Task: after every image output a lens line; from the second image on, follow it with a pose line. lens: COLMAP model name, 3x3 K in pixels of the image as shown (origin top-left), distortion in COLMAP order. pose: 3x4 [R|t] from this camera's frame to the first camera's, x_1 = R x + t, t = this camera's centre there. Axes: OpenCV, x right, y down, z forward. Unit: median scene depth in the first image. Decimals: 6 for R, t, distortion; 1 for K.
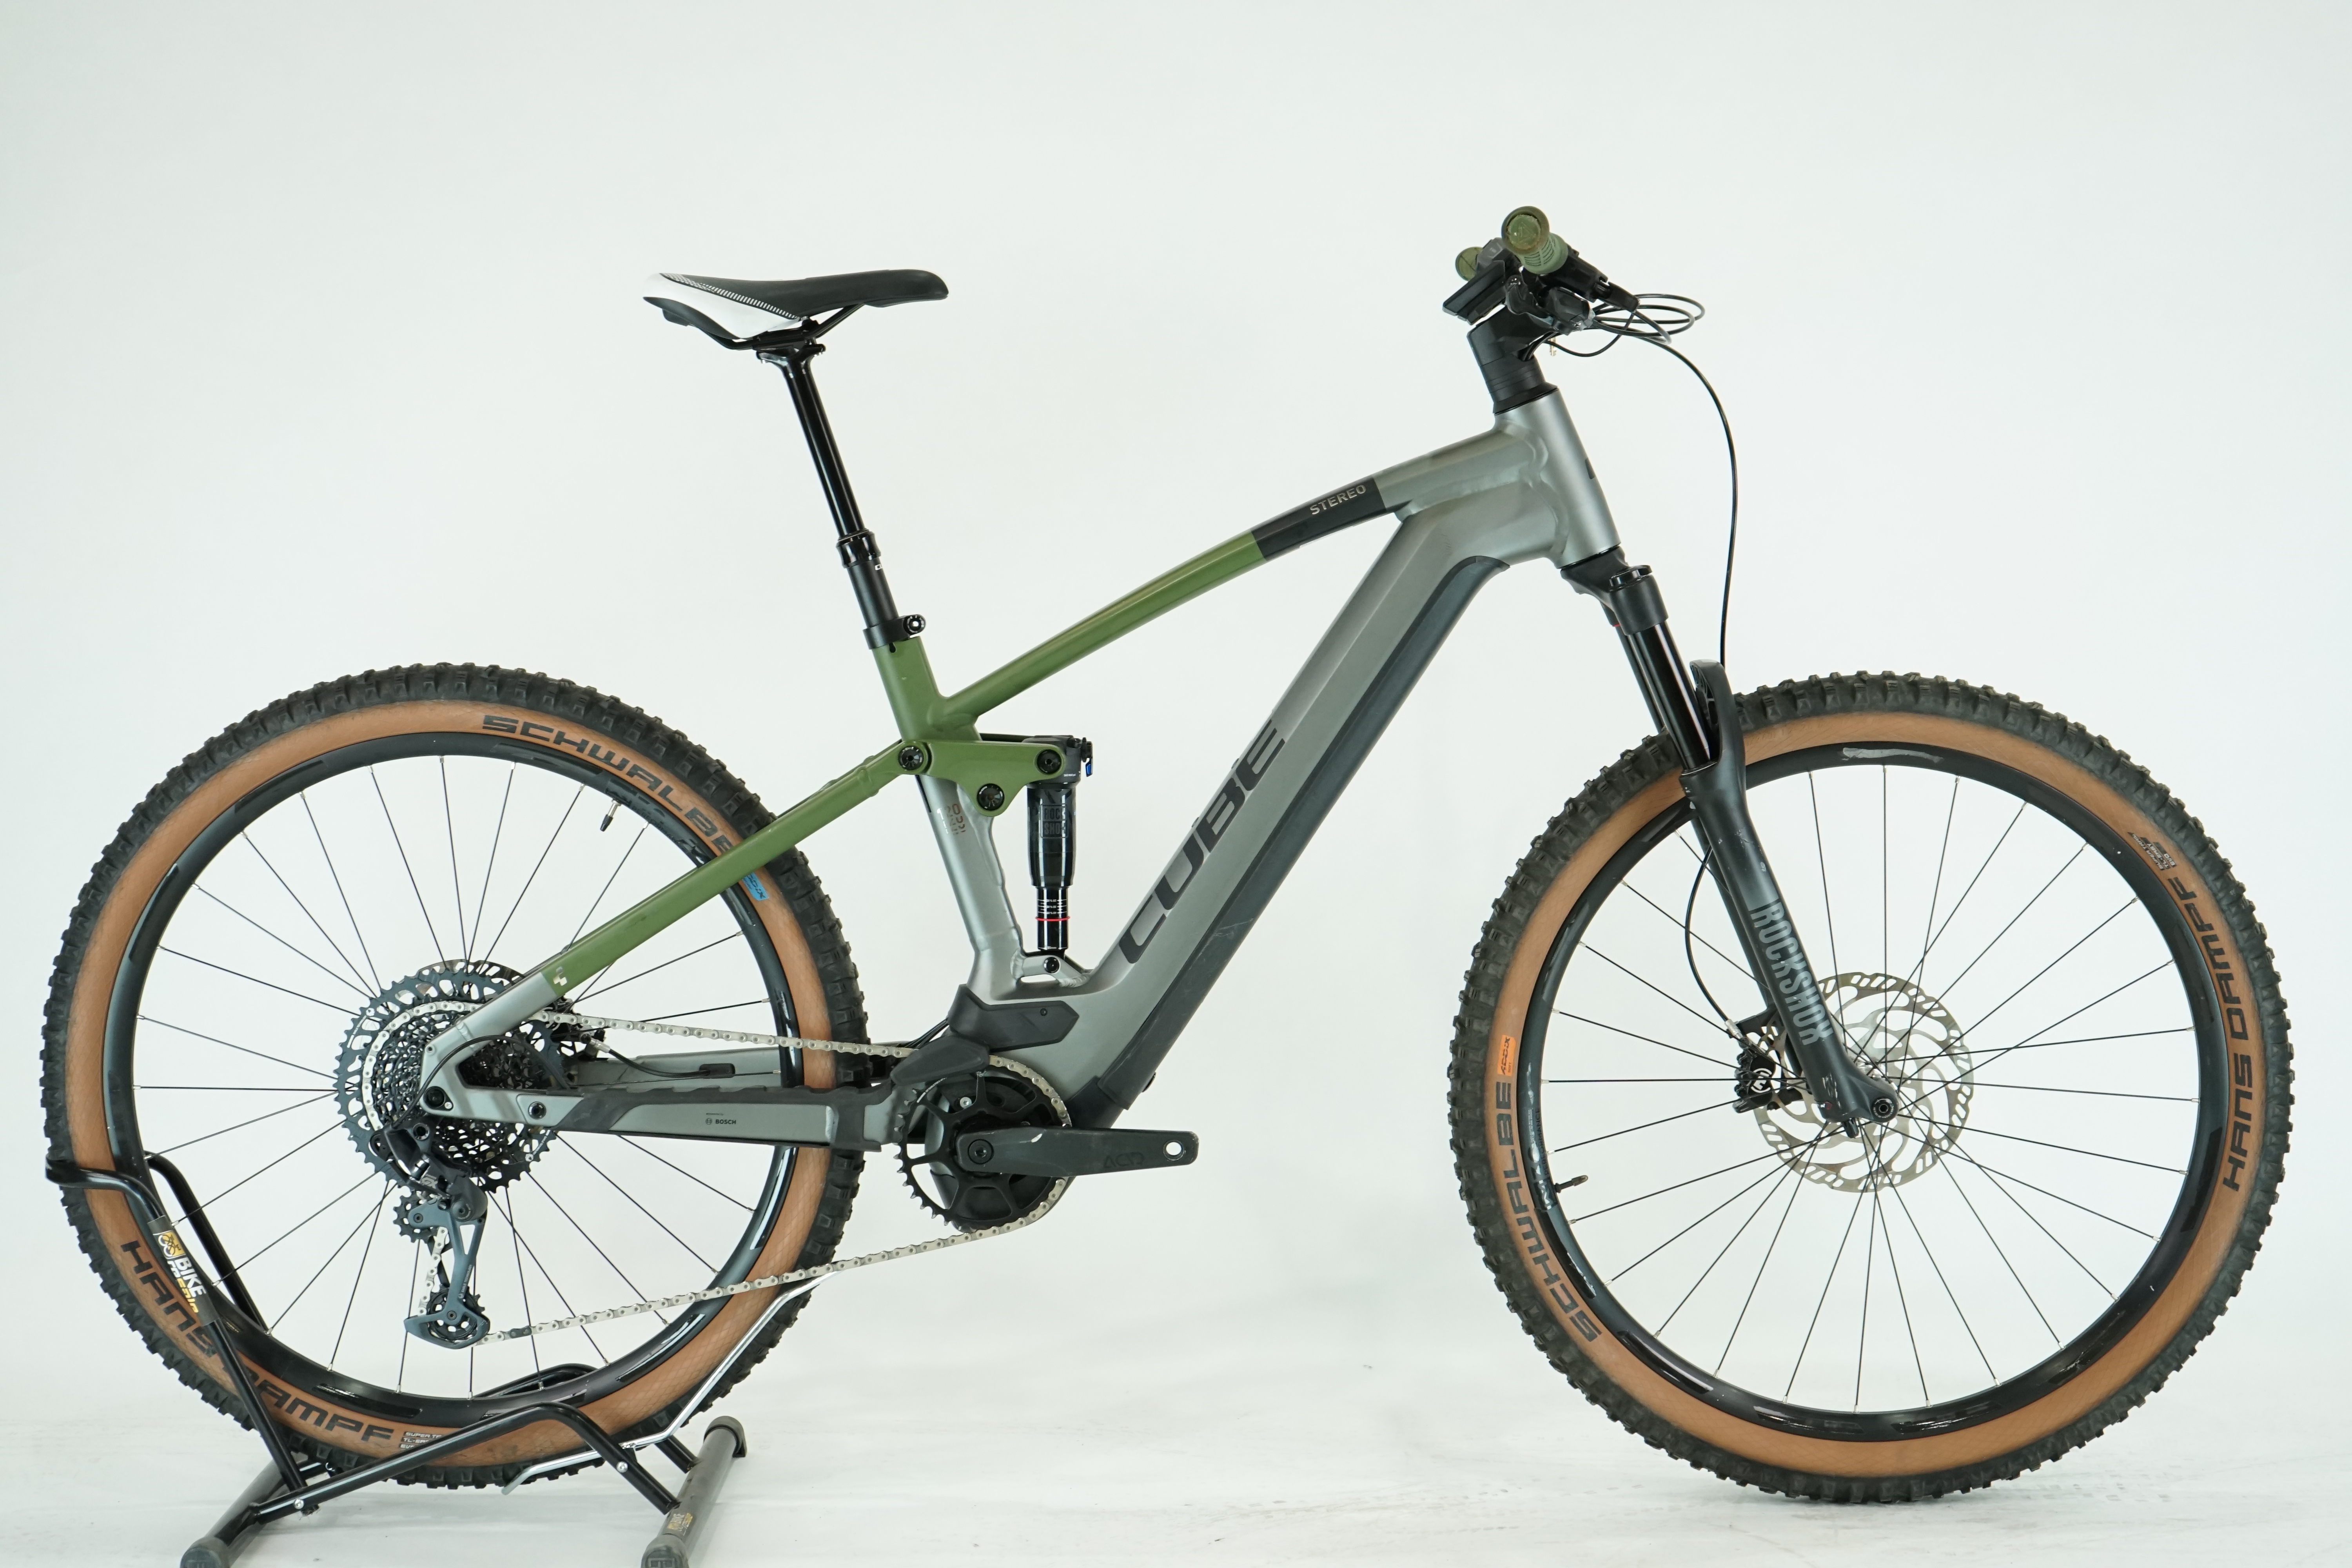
lens RADIAL K [[3812.8, 0, 1173.2], [0, 3812.8, 784.3], [0, 0, 1]] dist [-0.012114, 0.000000]
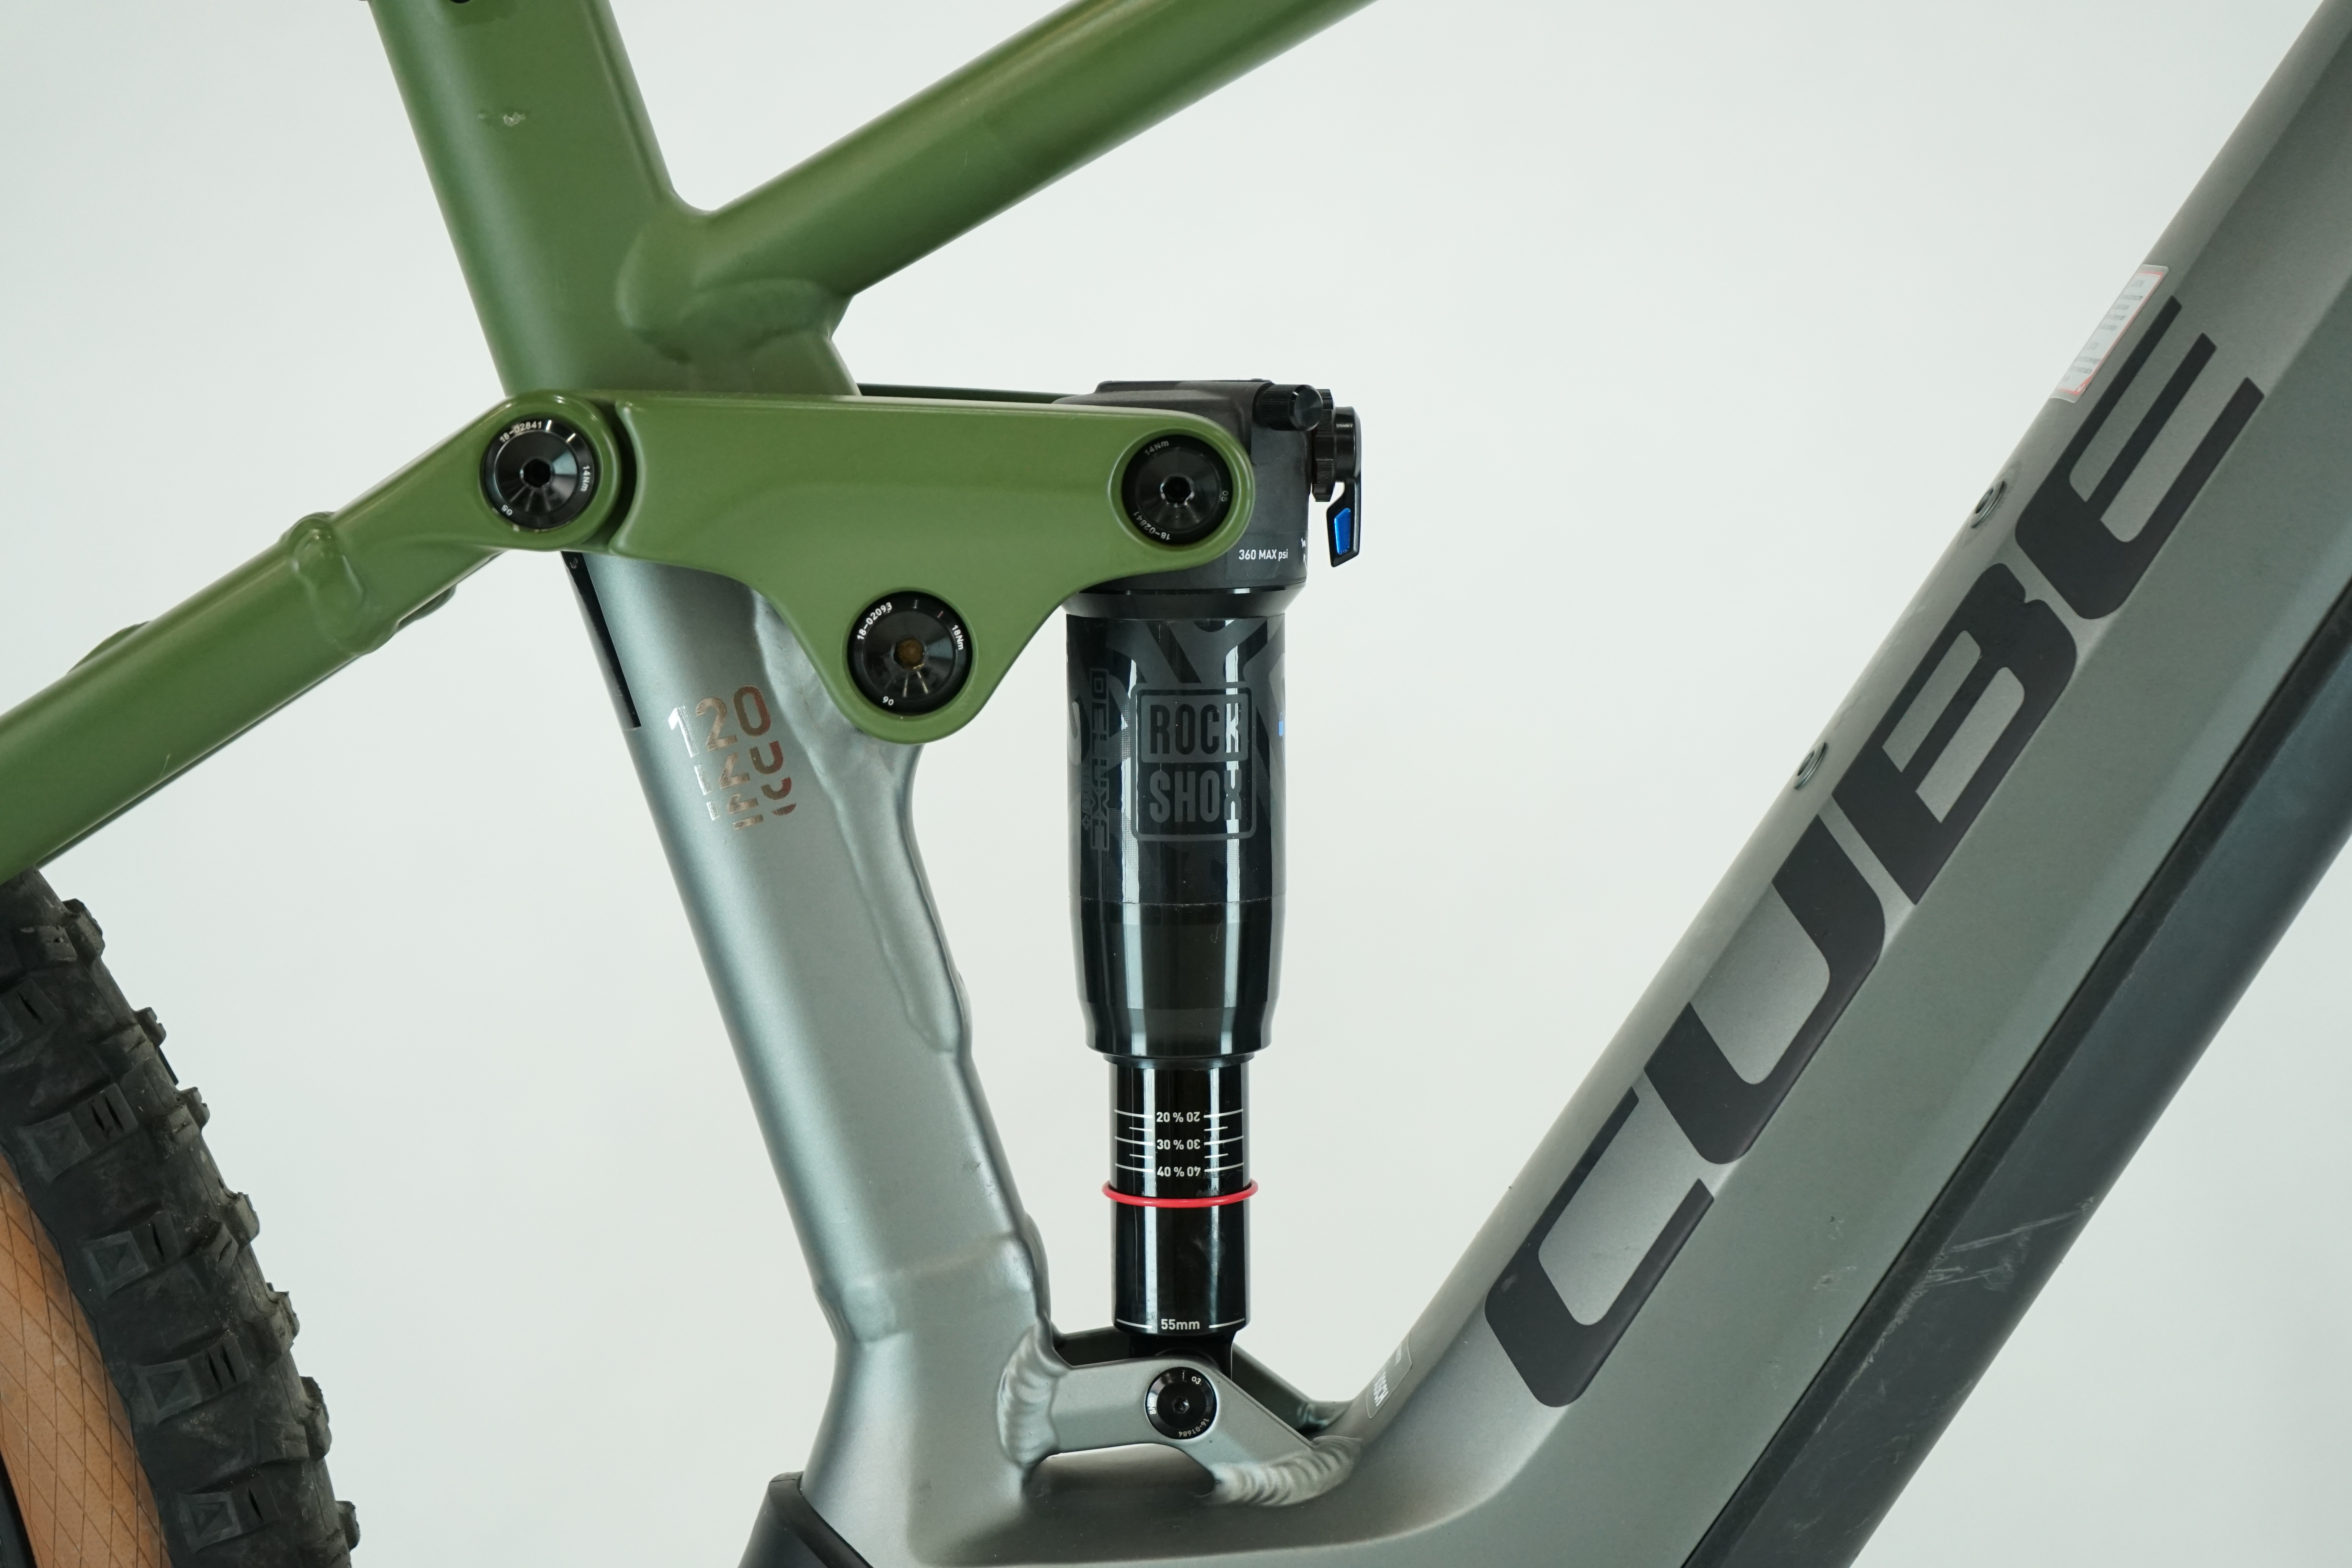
lens RADIAL K [[4711.1, 0, 1179.9], [0, 4711.1, 783.9], [0, 0, 1]] dist [0.006464, 0.000000]
pose [[0.999596, -0.004819, 0.028028, -0.039559], [0.004610, 0.999961, 0.007504, 0.008805], [-0.028063, -0.007372, 0.999579, 0.721966]]
